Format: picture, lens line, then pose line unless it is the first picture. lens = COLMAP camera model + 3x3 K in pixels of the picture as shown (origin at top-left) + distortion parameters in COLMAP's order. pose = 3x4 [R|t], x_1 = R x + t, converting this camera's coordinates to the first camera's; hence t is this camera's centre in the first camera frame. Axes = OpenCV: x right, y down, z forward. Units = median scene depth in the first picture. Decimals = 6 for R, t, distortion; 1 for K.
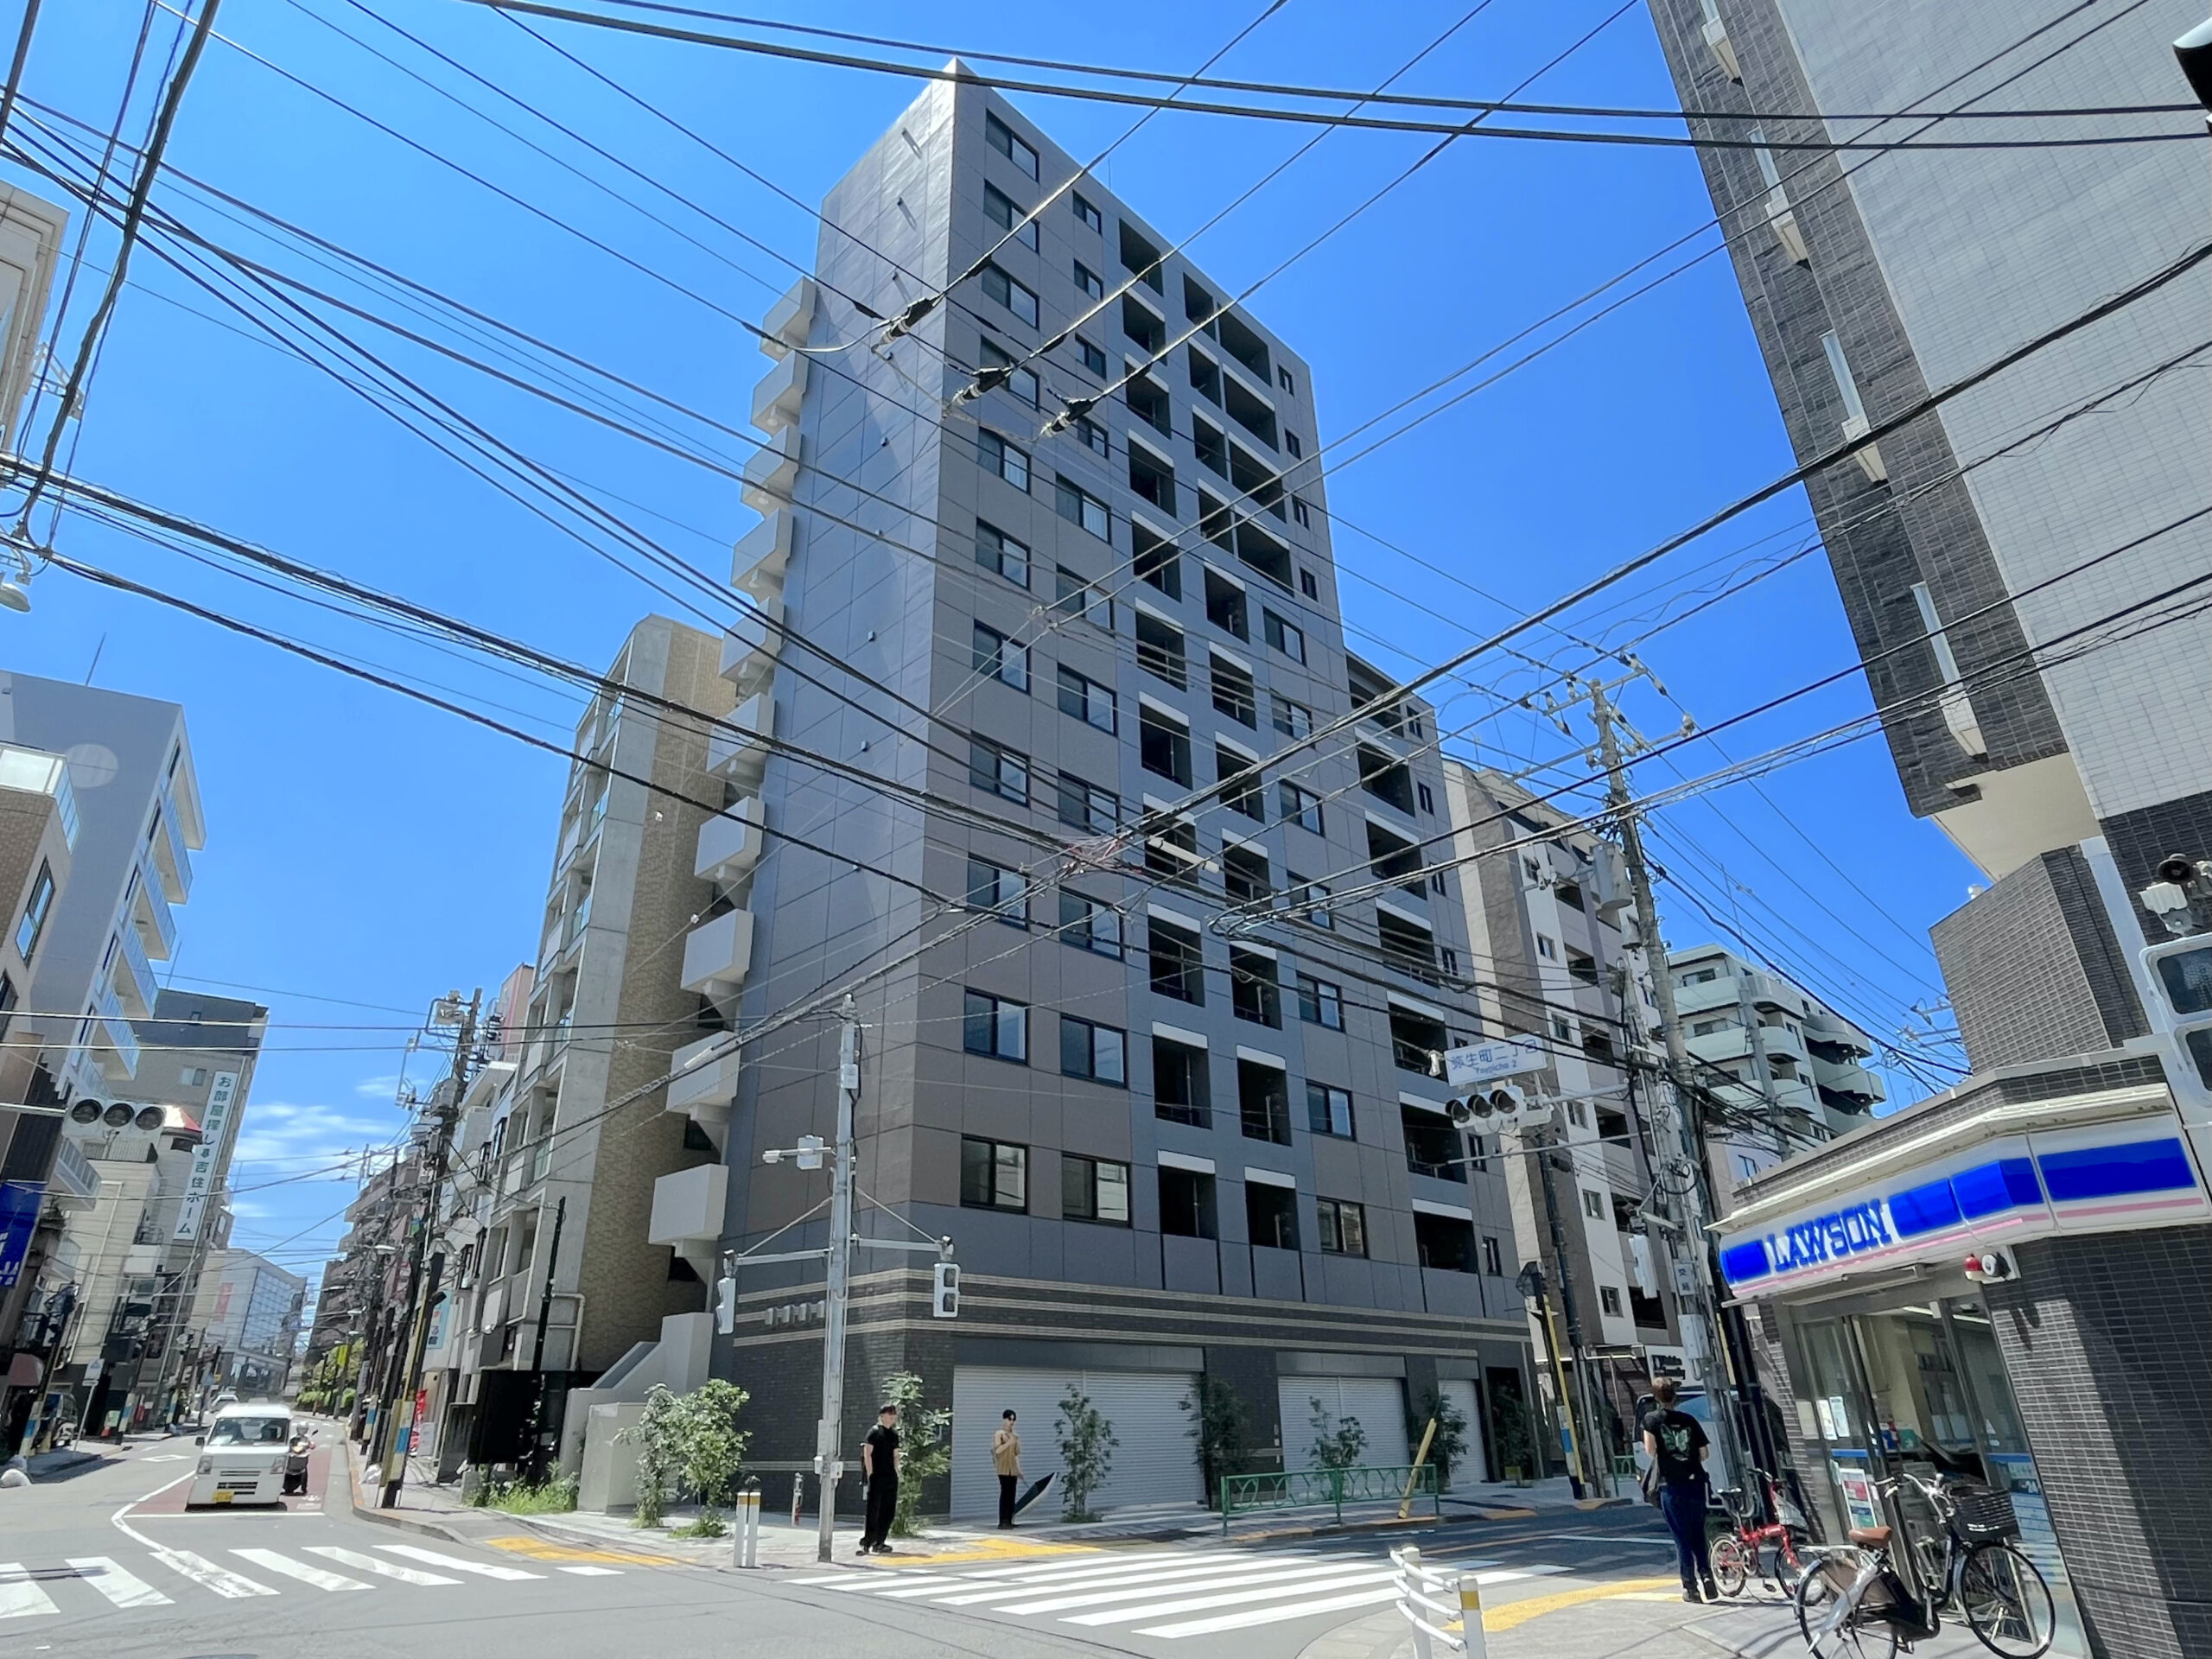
lens RADIAL K [[1264.1, 0, 1085.3], [0, 1264.1, 834.9], [0, 0, 1]] dist [-0.001435, -0.002456]
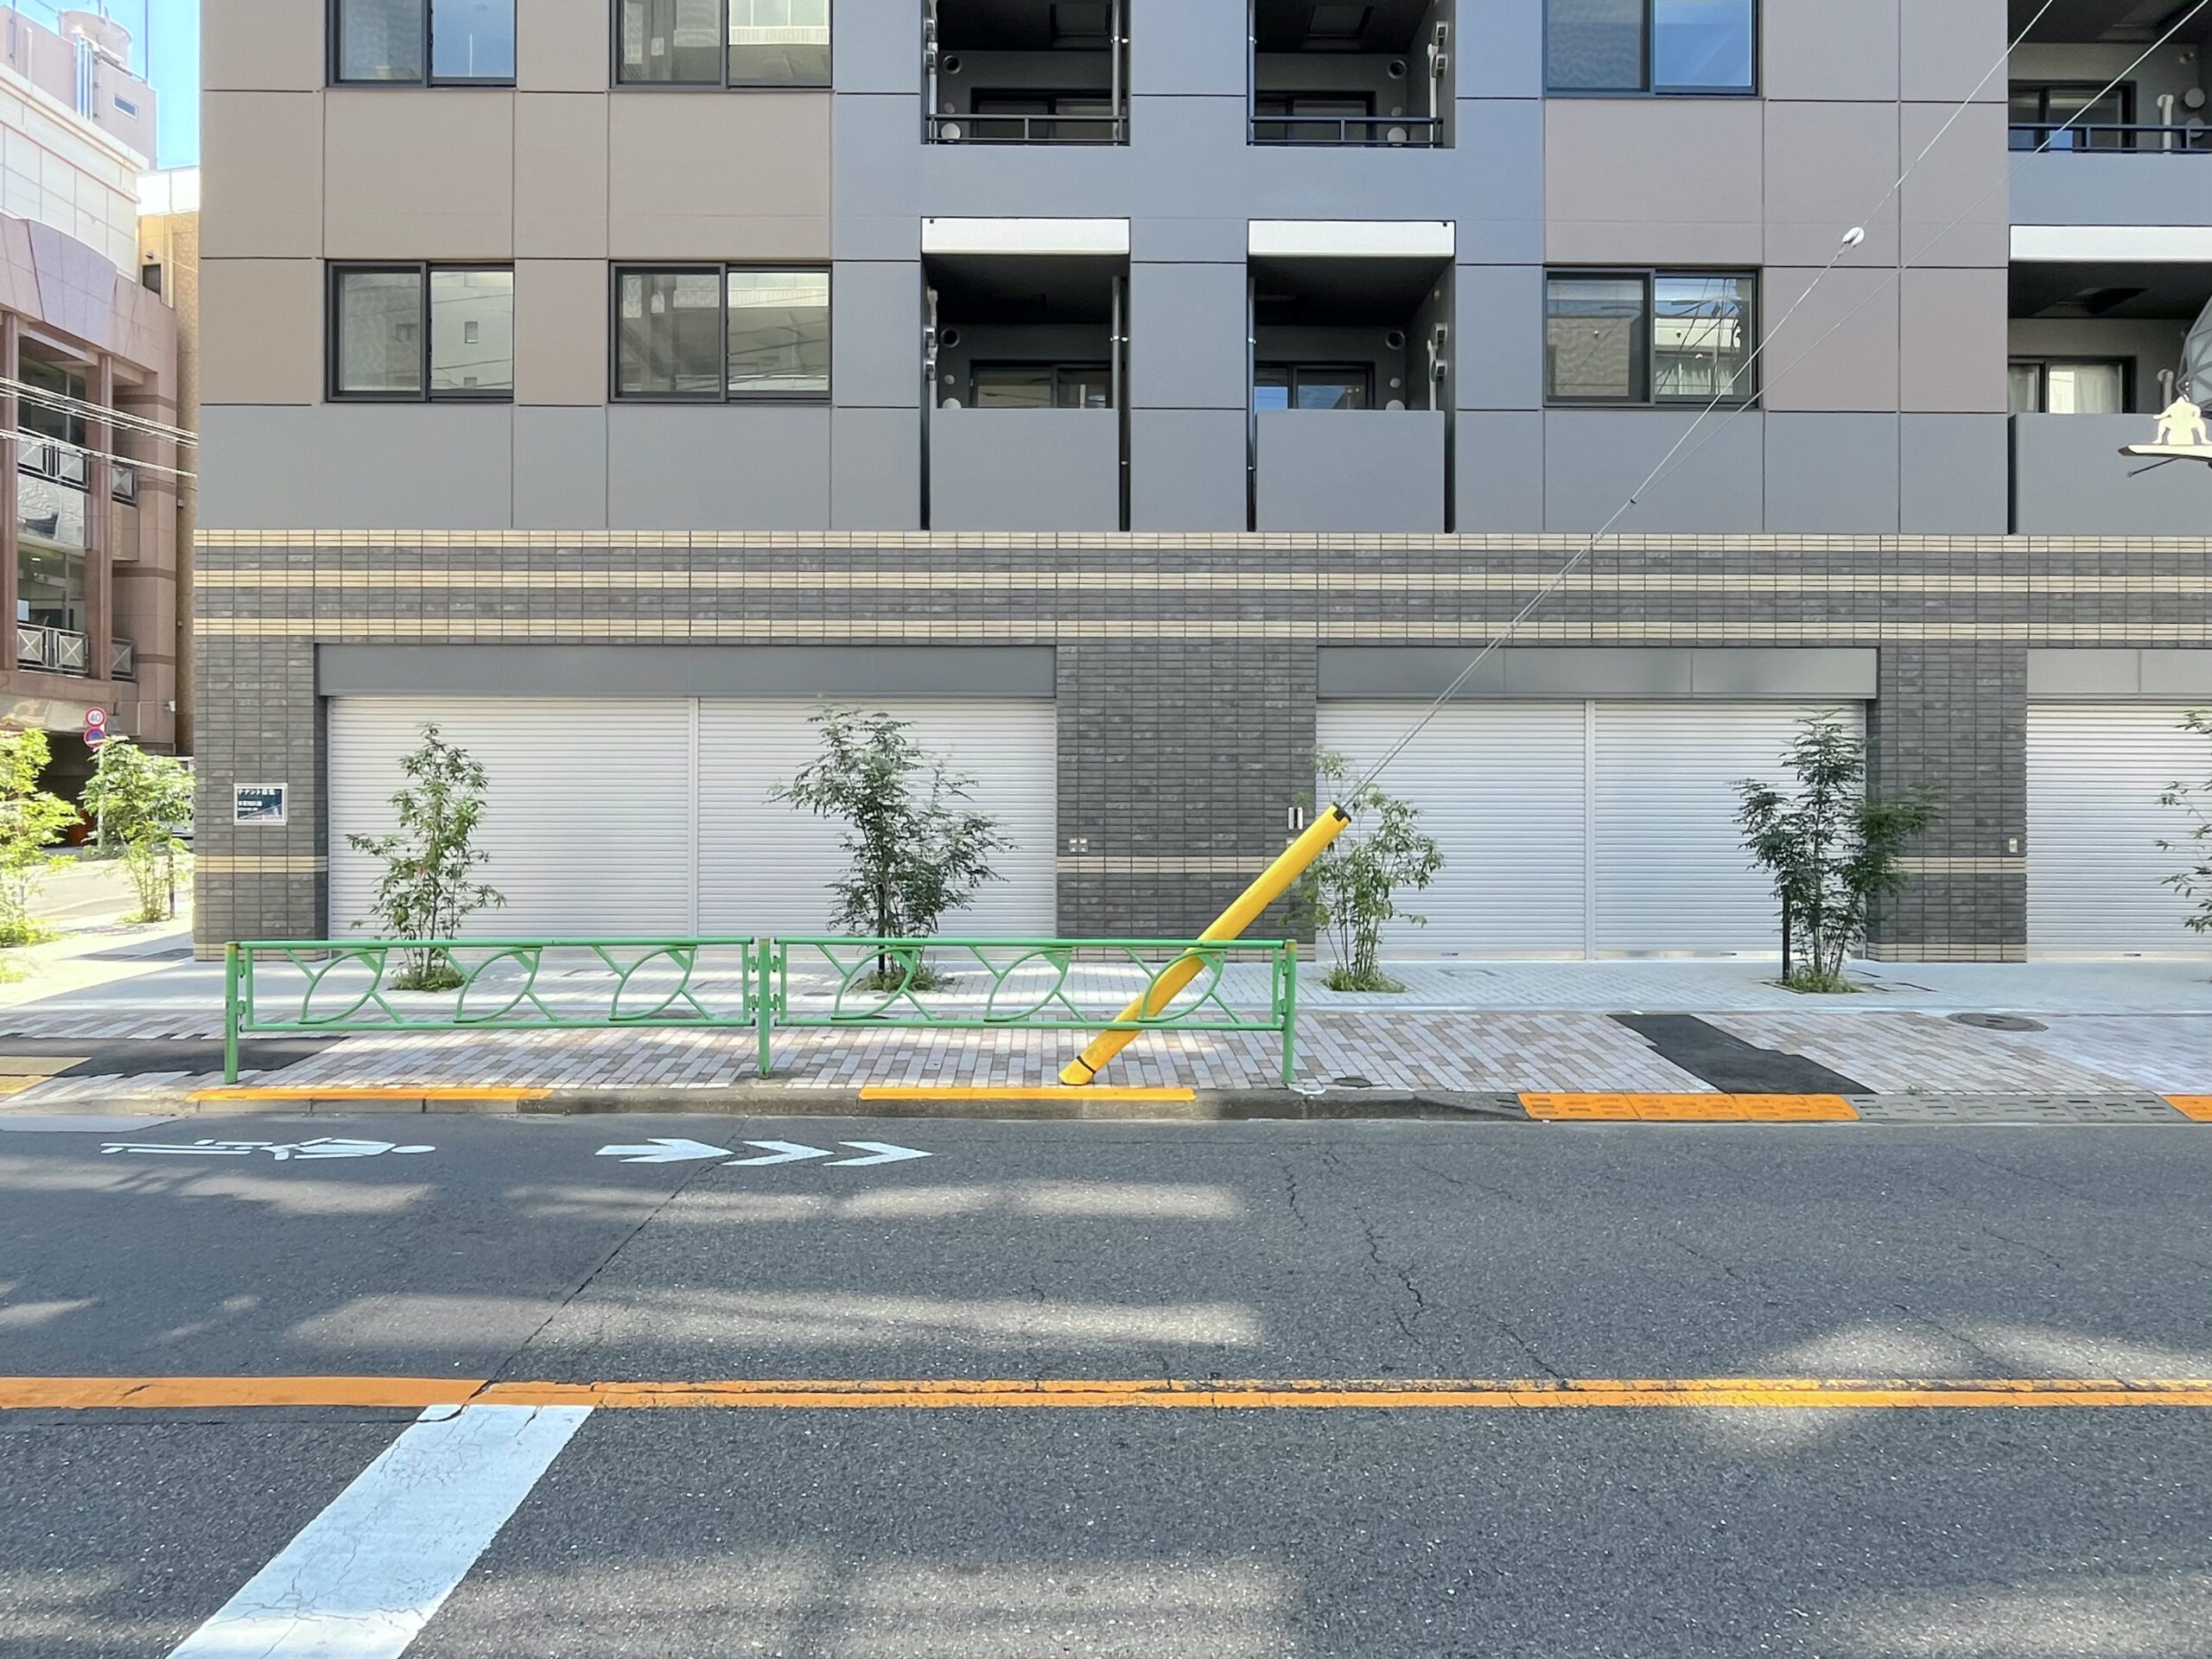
lens RADIAL K [[1391.0, 0, 1101.3], [0, 1391.0, 808.6], [0, 0, 1]] dist [-0.003133, 0.002280]
pose [[0.720884, 0.012415, -0.692945, 0.428005], [0.283646, 0.906982, 0.311333, 0.302600], [0.632354, -0.420986, 0.650307, 0.654890]]
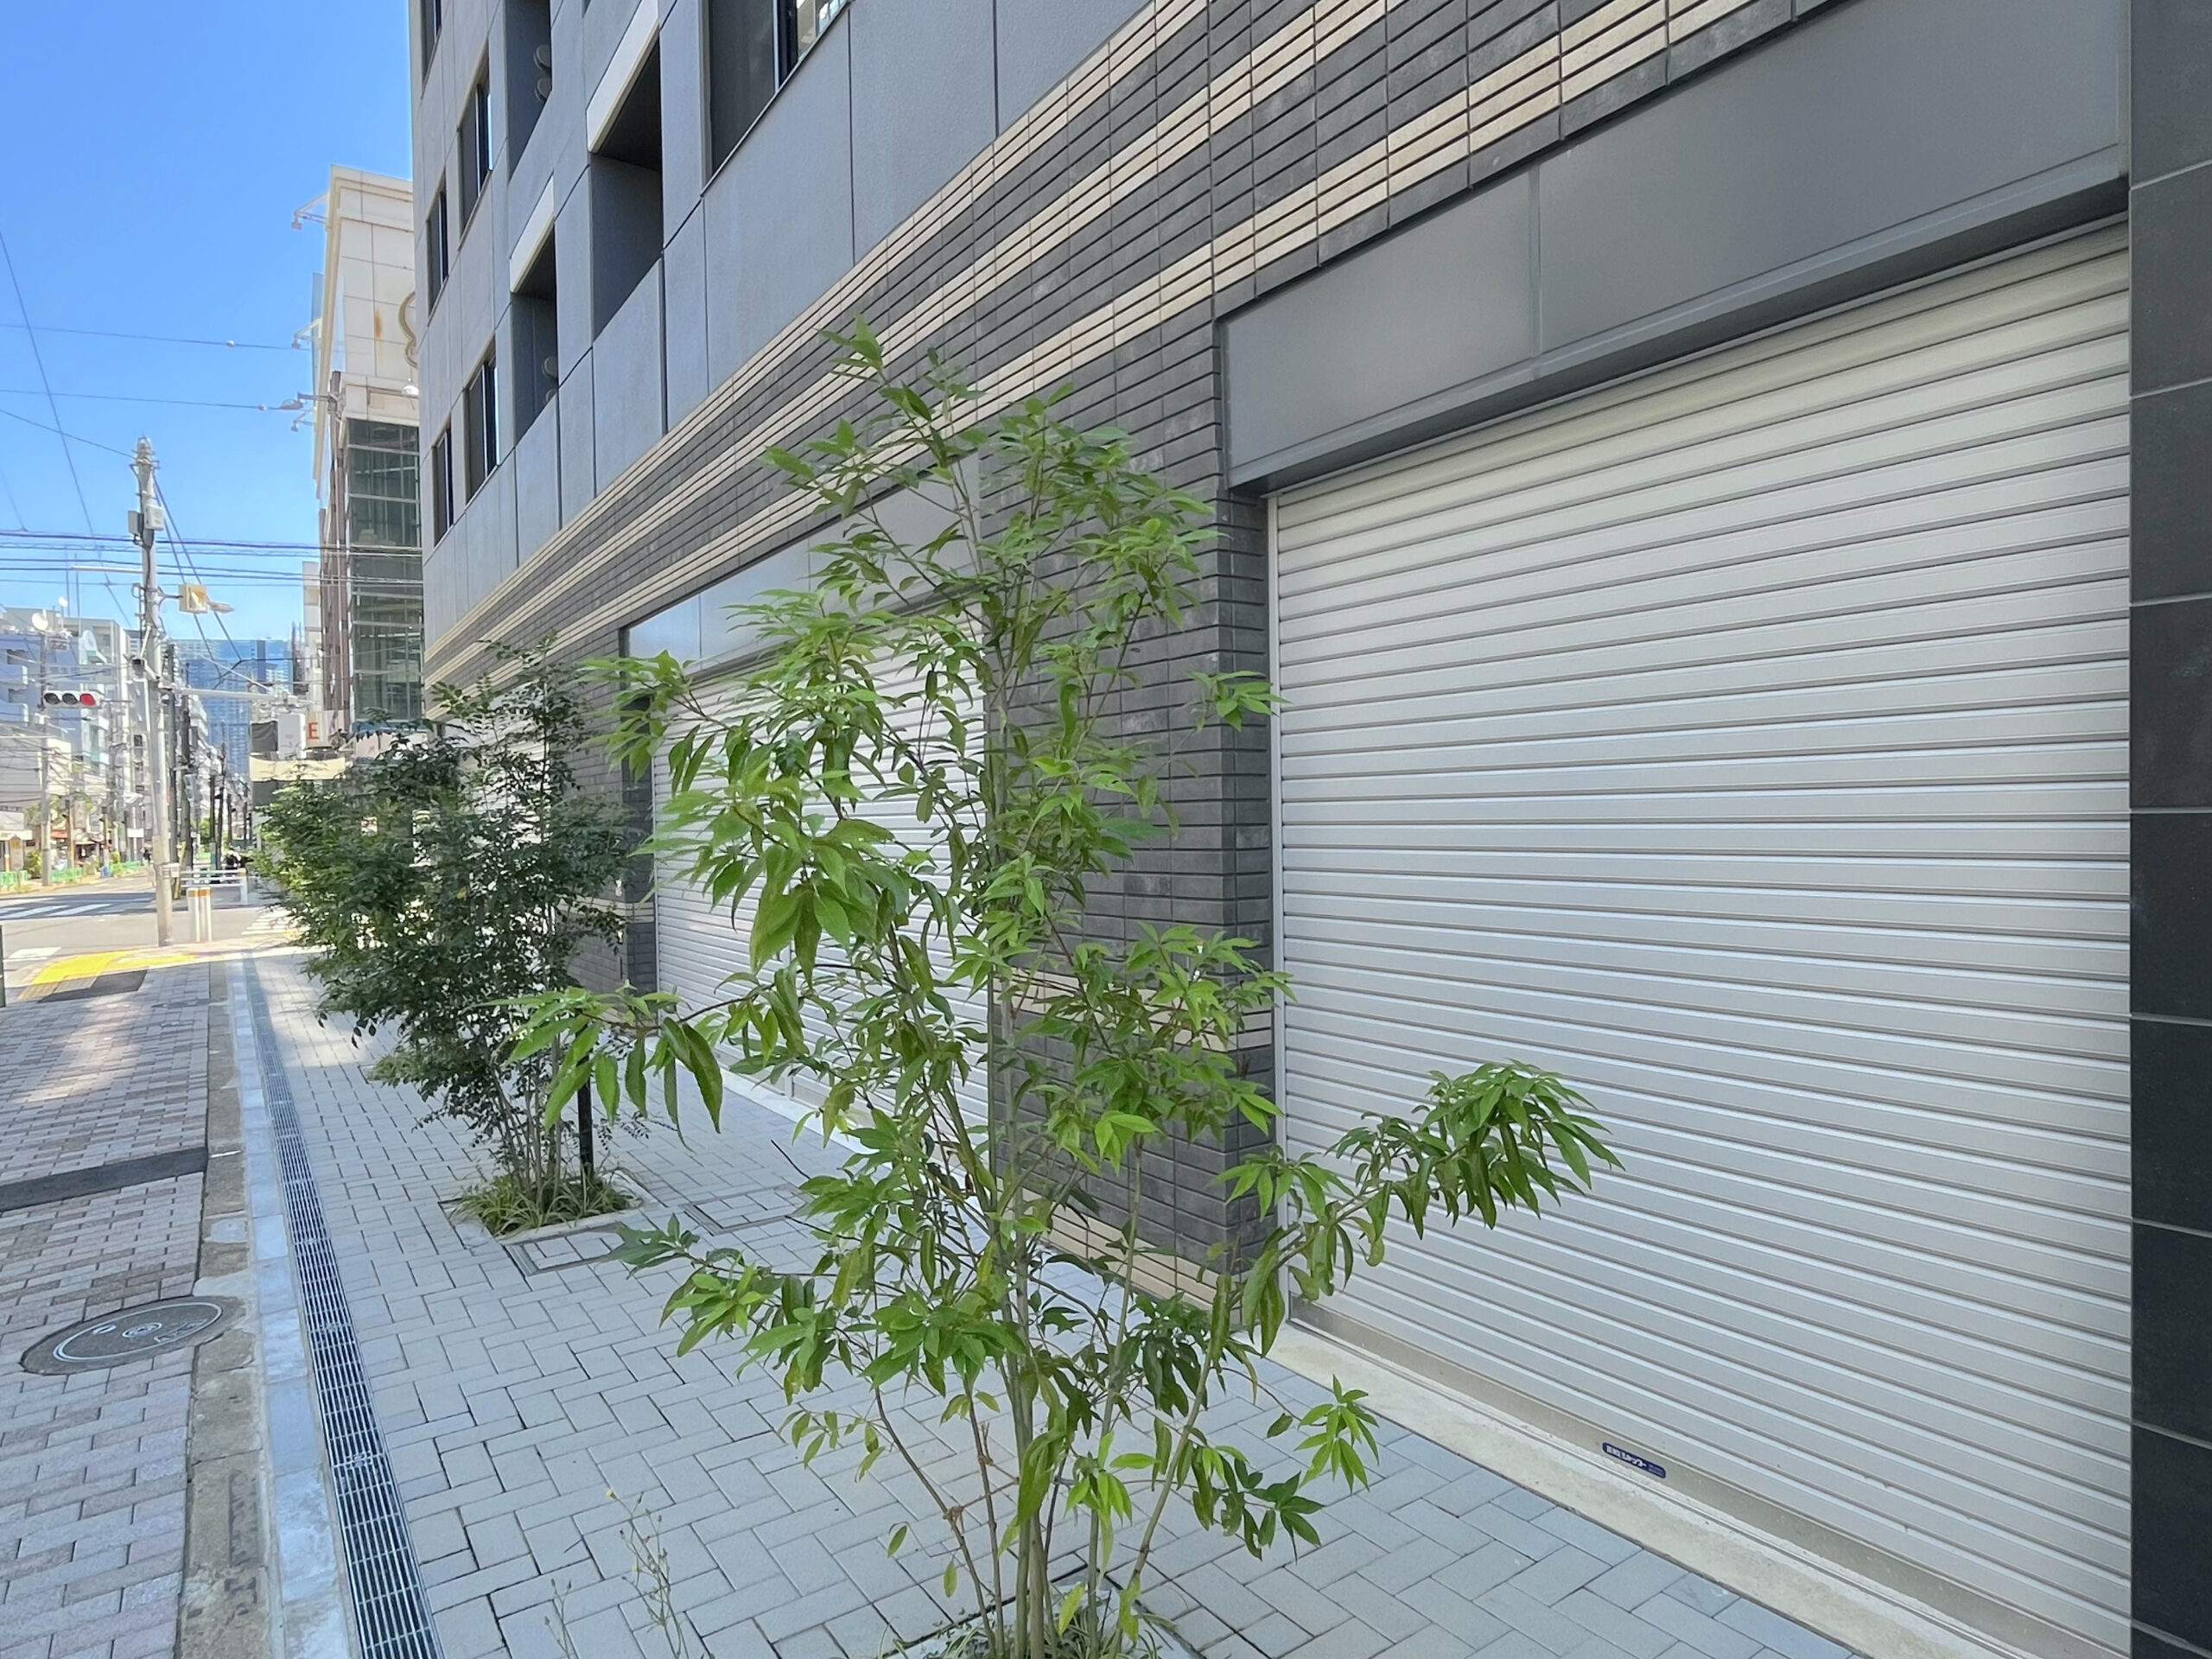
lens RADIAL K [[1264.1, 0, 1103.2], [0, 1264.1, 838.1], [0, 0, 1]] dist [-0.001435, -0.002456]
pose [[-0.174061, 0.031550, -0.984229, 0.460117], [0.436926, 0.898190, -0.048479, 0.538611], [0.882495, -0.438474, -0.170125, 1.171473]]
